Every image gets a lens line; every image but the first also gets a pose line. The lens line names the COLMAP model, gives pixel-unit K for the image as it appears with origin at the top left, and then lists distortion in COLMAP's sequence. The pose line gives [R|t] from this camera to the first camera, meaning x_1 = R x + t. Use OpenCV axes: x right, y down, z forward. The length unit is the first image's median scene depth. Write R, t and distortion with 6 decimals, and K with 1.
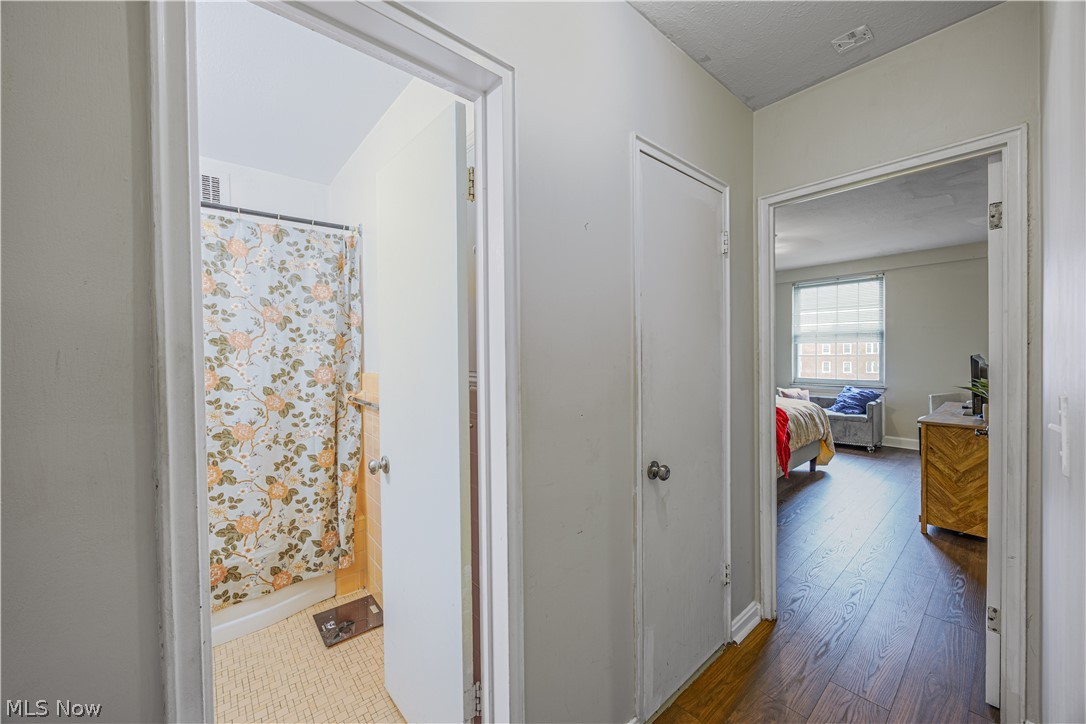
lens RADIAL K [[418.7, 0, 539.7], [0, 418.7, 360.7], [0, 0, 1]] dist [-0.007666, 0.000648]
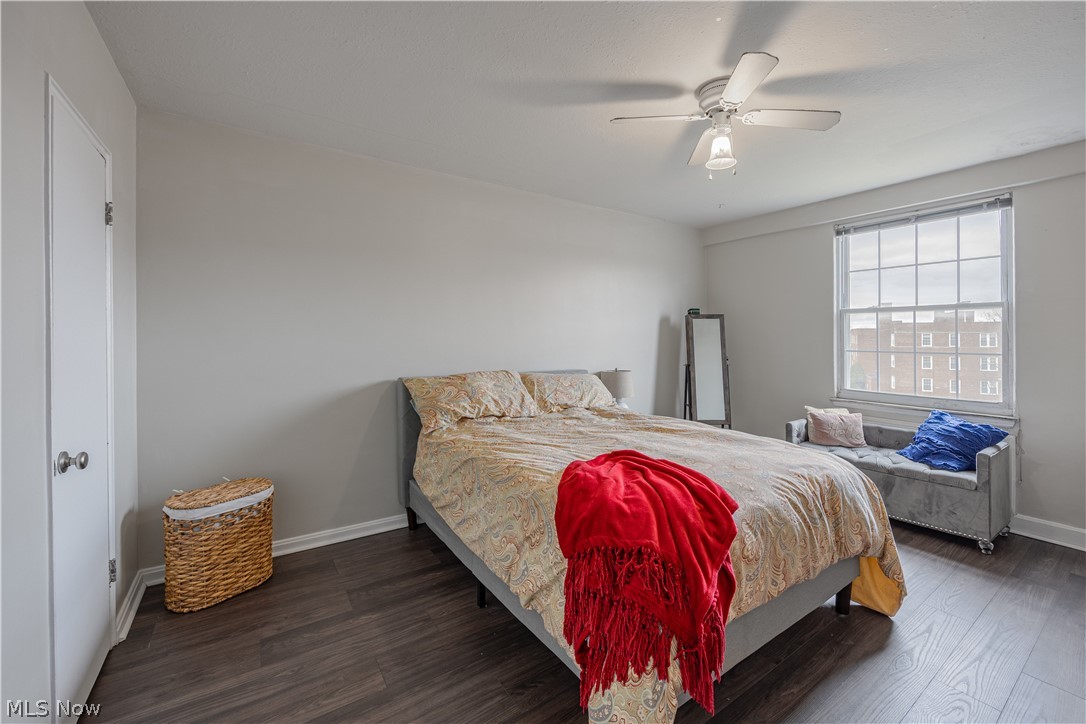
lens RADIAL K [[418.7, 0, 568.0], [0, 418.7, 339.2], [0, 0, 1]] dist [-0.007666, 0.000648]
pose [[0.993139, 0.006566, -0.116753, 0.352225], [-0.008765, 0.999794, -0.018331, -0.016534], [0.116608, 0.019229, 0.992992, 0.440909]]
